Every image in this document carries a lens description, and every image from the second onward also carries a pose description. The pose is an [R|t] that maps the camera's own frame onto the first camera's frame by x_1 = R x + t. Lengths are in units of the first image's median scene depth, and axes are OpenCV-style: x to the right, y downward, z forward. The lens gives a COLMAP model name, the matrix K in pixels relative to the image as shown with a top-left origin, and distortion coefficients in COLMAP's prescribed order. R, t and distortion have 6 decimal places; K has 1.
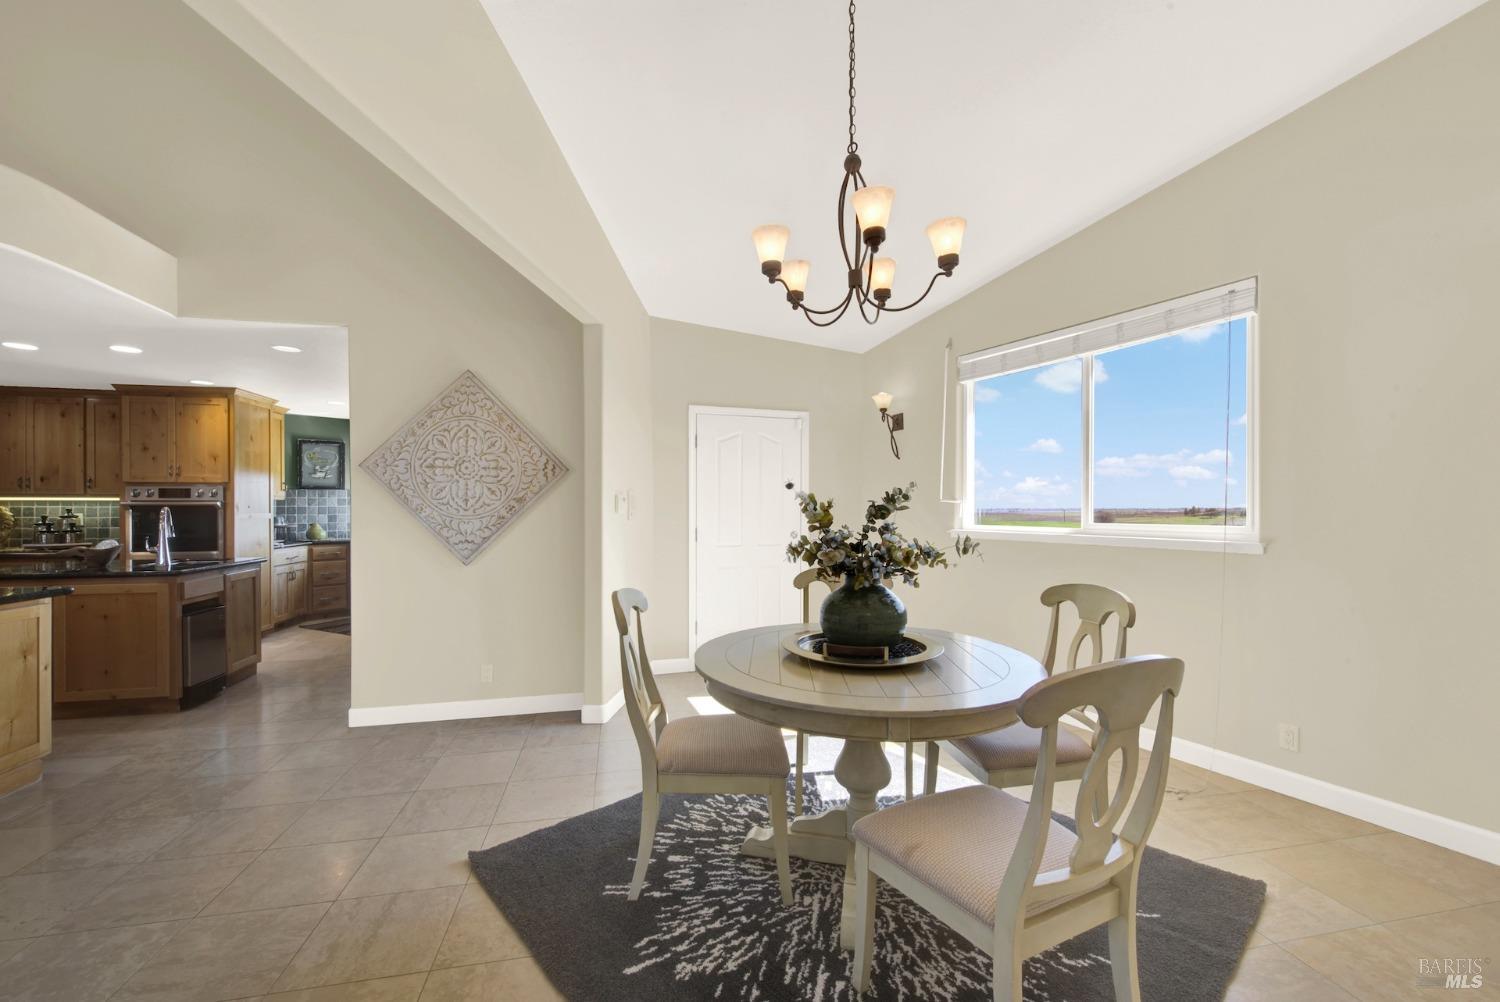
lens RADIAL K [[611.9, 0, 750.0], [0, 611.9, 506.8], [0, 0, 1]] dist [-0.002142, -0.000876]
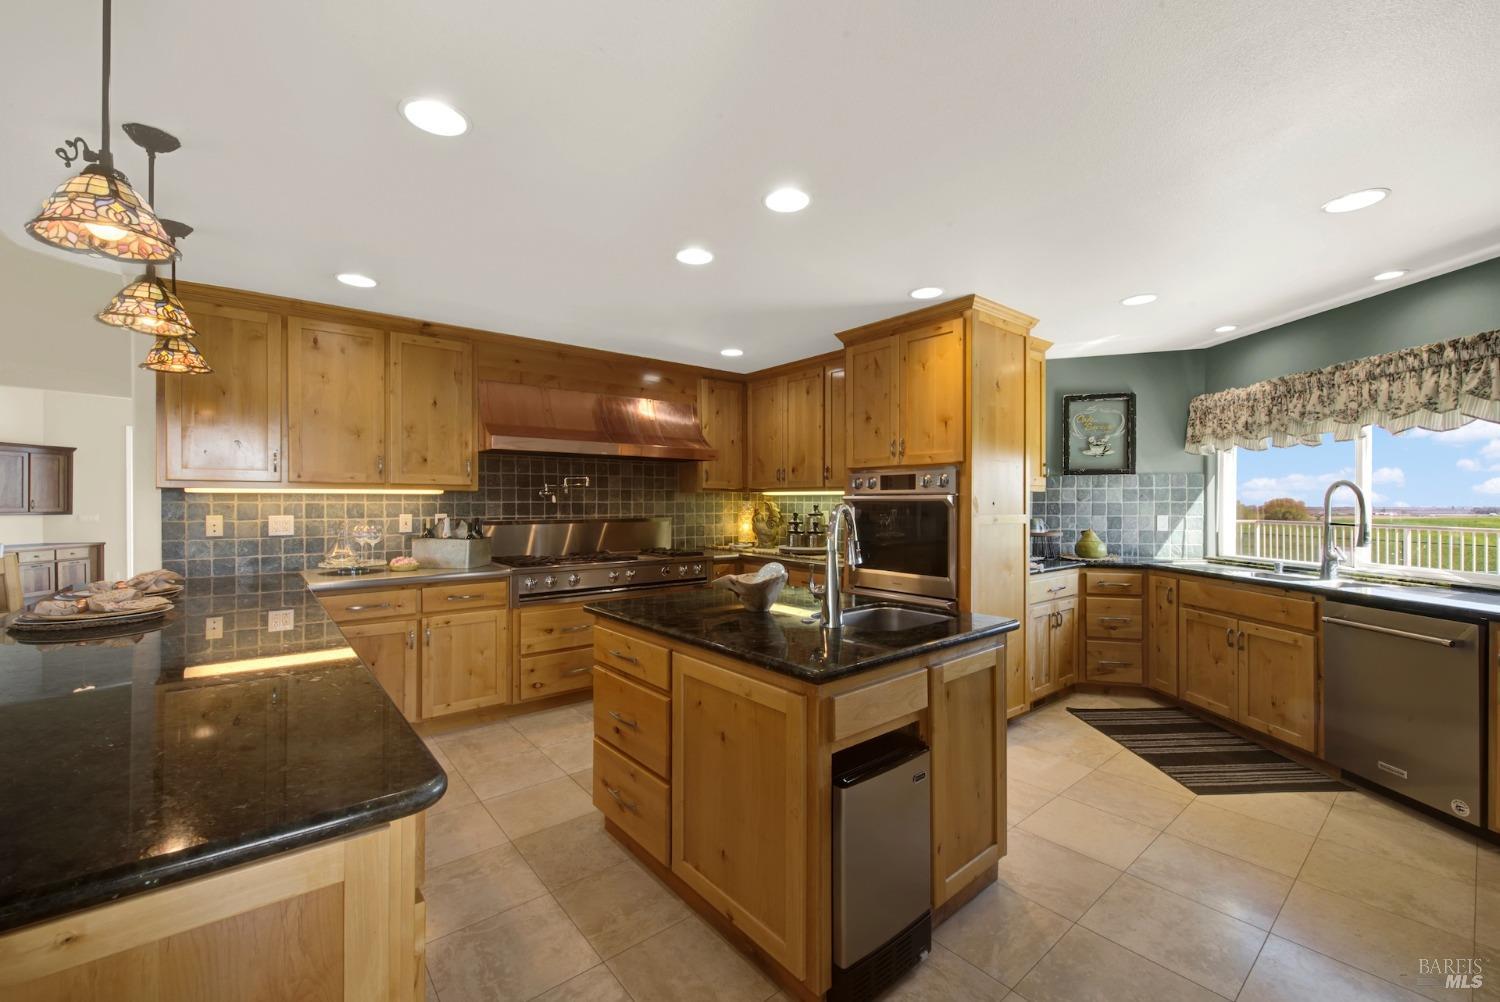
lens RADIAL K [[607.1, 0, 747.3], [0, 607.1, 505.2], [0, 0, 1]] dist [-0.000020, -0.000527]
pose [[0.460228, 0.006907, -0.887774, -0.438409], [-0.002622, 0.999976, 0.006420, -0.001650], [0.887797, -0.000627, 0.460235, 0.555435]]
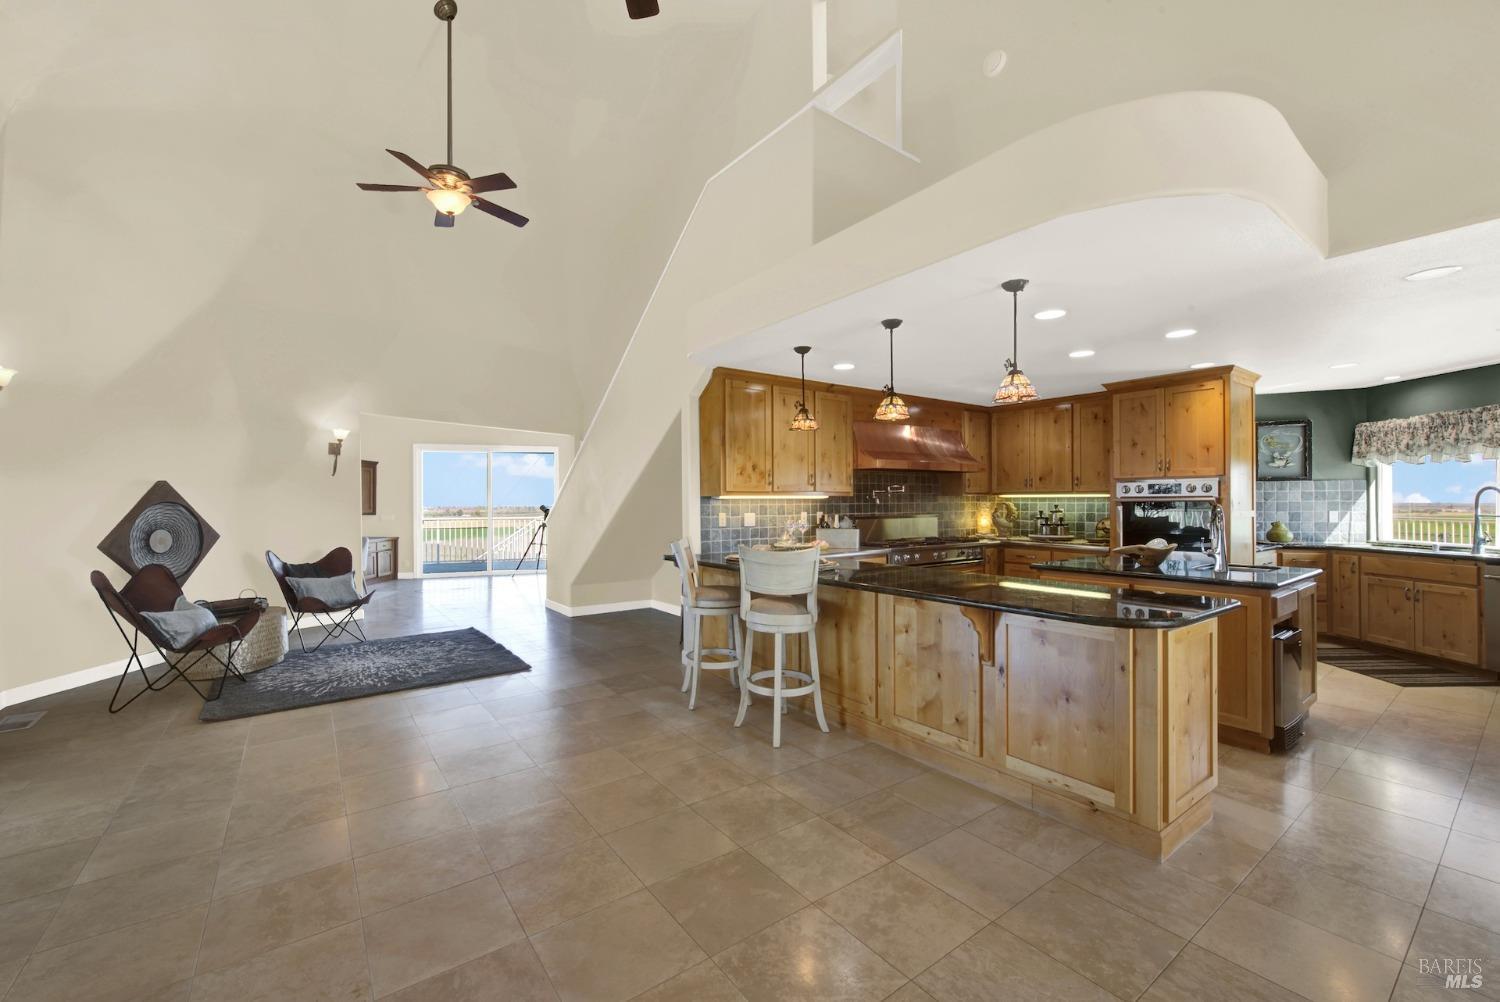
lens RADIAL K [[604.1, 0, 746.3], [0, 604.1, 502.5], [0, 0, 1]] dist [-0.001858, -0.000638]
pose [[0.411572, 0.001102, -0.911377, -0.349461], [0.002631, 0.999994, 0.002397, -0.004908], [0.911374, -0.003385, 0.411566, 0.017415]]
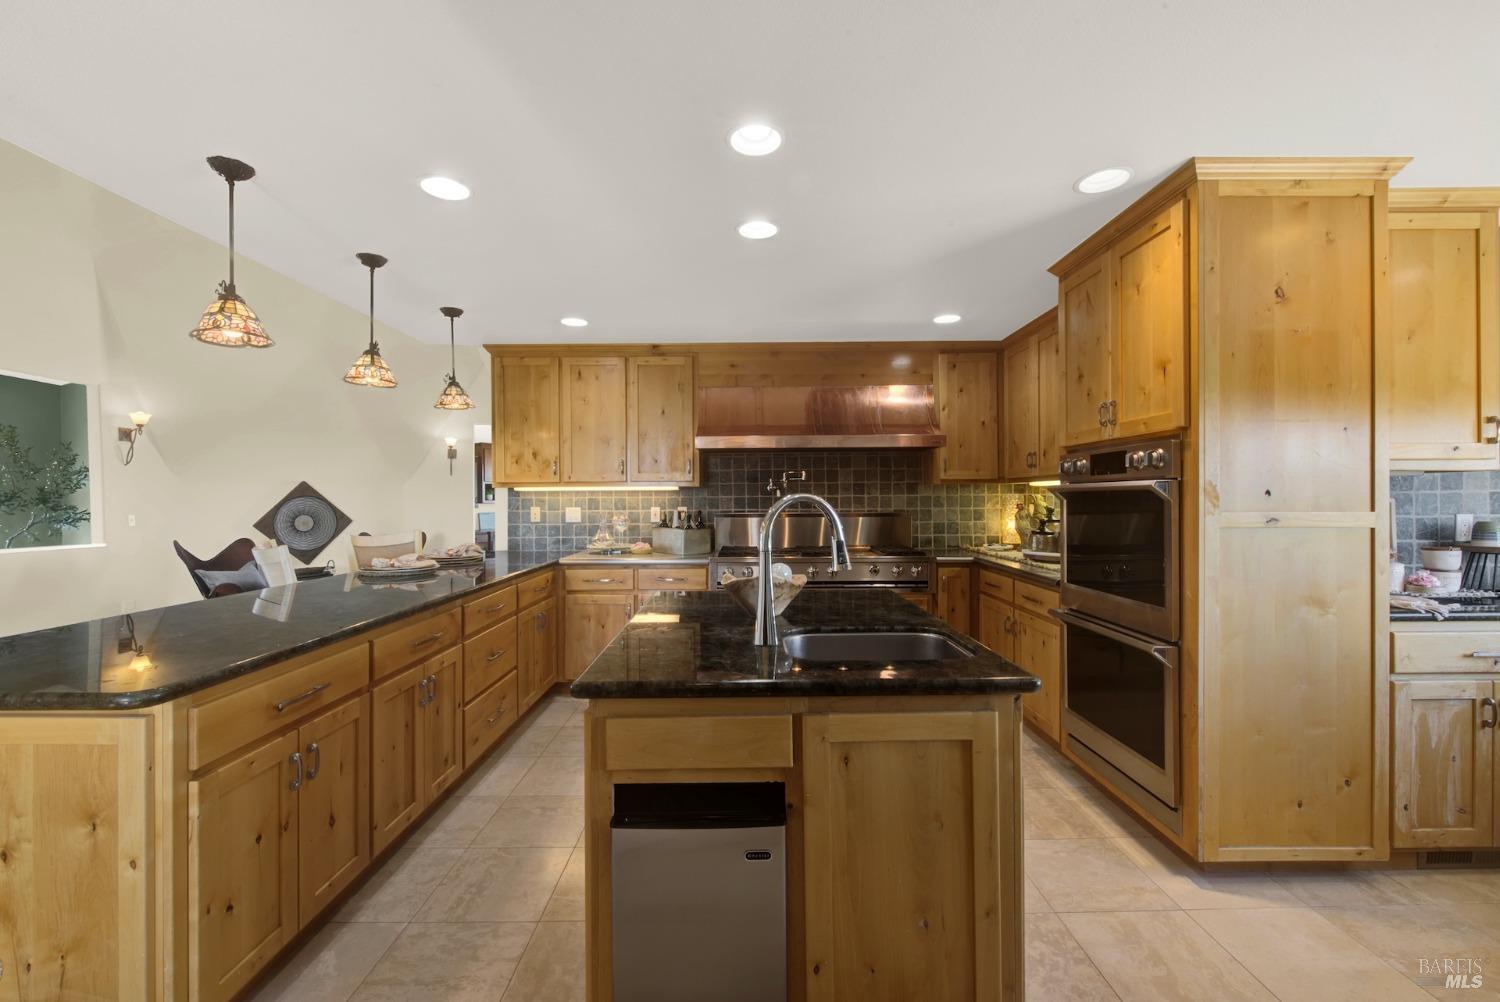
lens RADIAL K [[607.1, 0, 747.3], [0, 607.1, 505.2], [0, 0, 1]] dist [-0.000020, -0.000527]
pose [[-0.202041, 0.013529, -0.979284, -0.444475], [0.004270, 0.999907, 0.012933, 0.001388], [0.979368, -0.001569, -0.202080, 0.822538]]
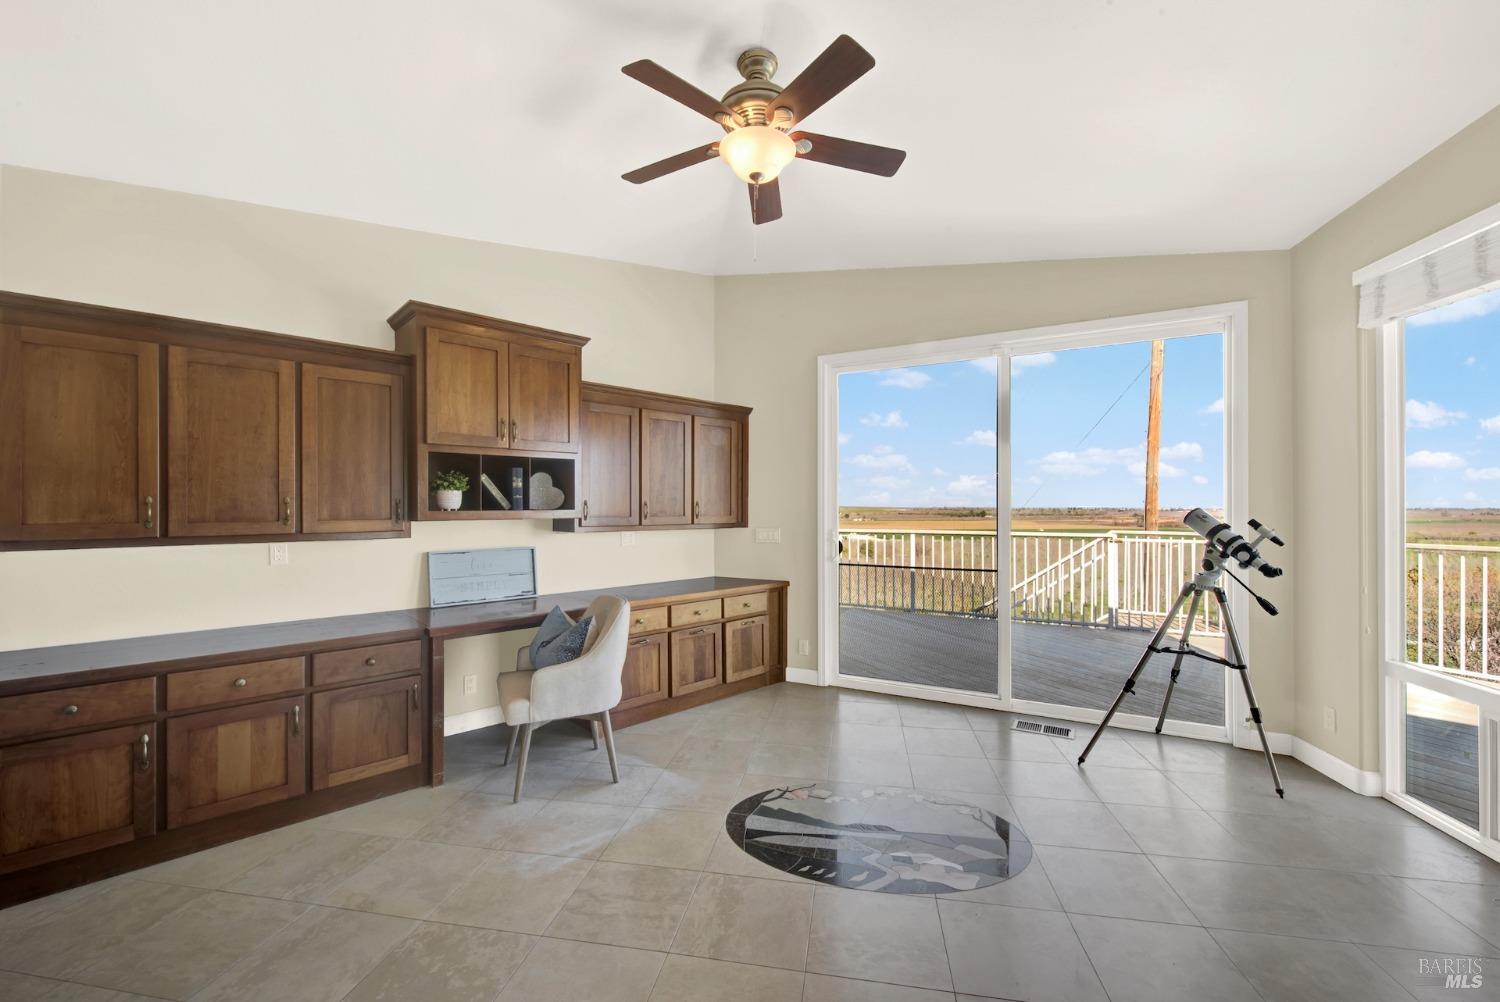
lens RADIAL K [[595.5, 0, 754.9], [0, 595.5, 506.0], [0, 0, 1]] dist [-0.001434, -0.000389]
pose [[-0.370693, 0.003029, -0.928751, -1.840284], [0.001555, 0.999995, 0.002640, 0.003586], [0.928754, -0.000465, -0.370696, 0.055037]]
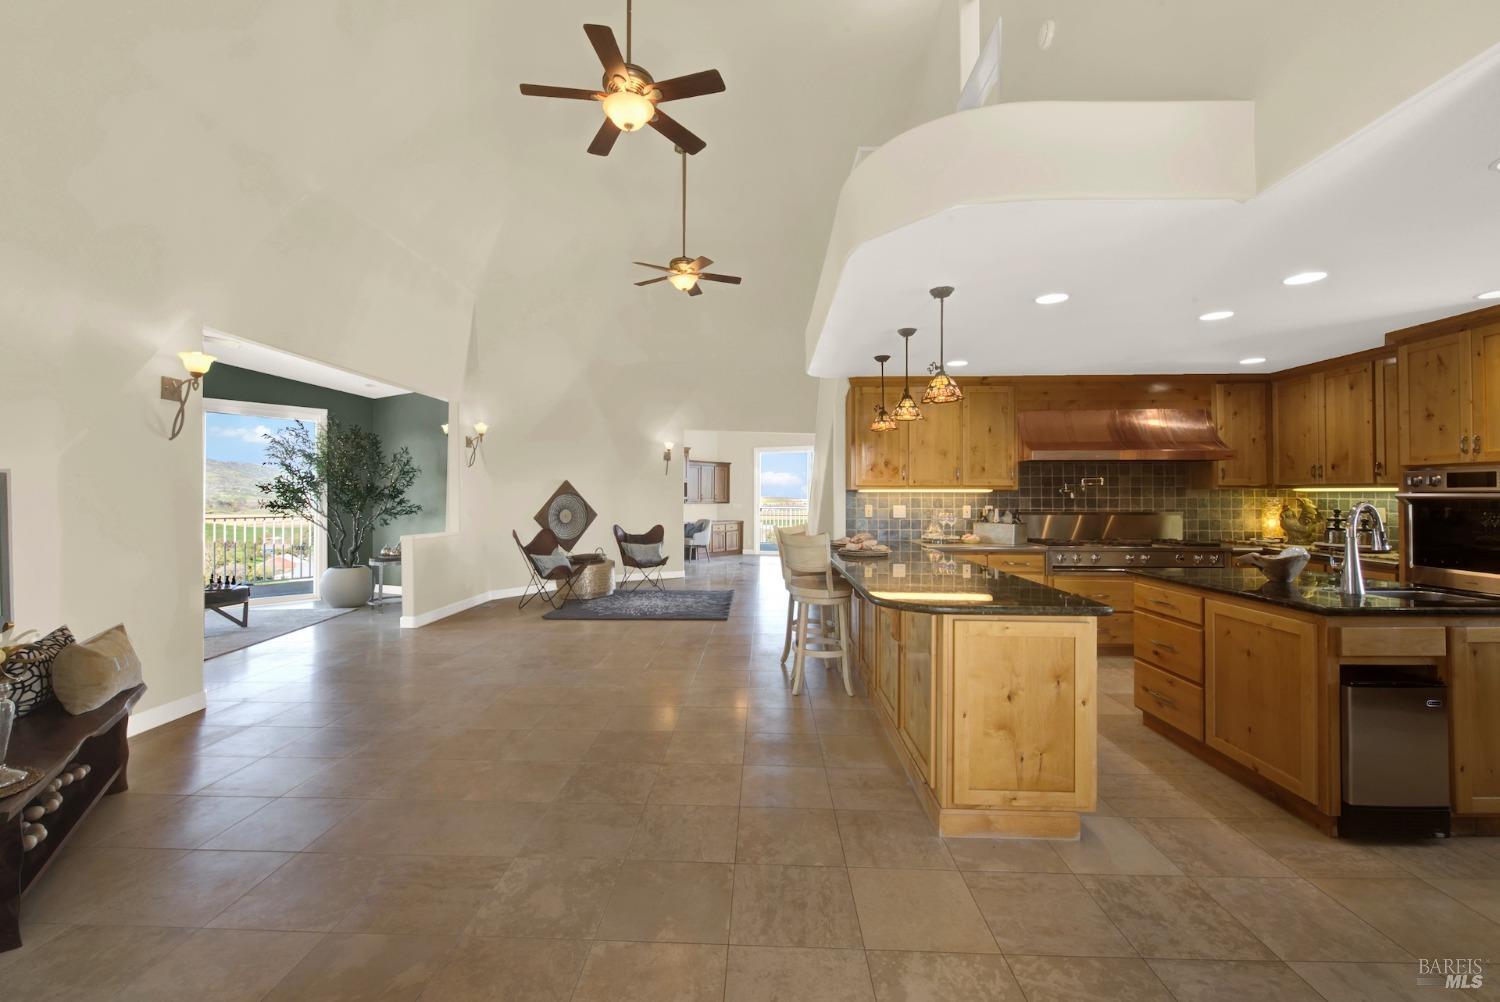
lens RADIAL K [[611.1, 0, 747.8], [0, 611.1, 485.8], [0, 0, 1]] dist [0.002228, -0.002759]
pose [[-0.235297, -0.012331, -0.971845, -0.142127], [-0.002681, 0.999924, -0.012038, -0.006285], [0.971920, -0.000227, -0.235312, 0.410134]]
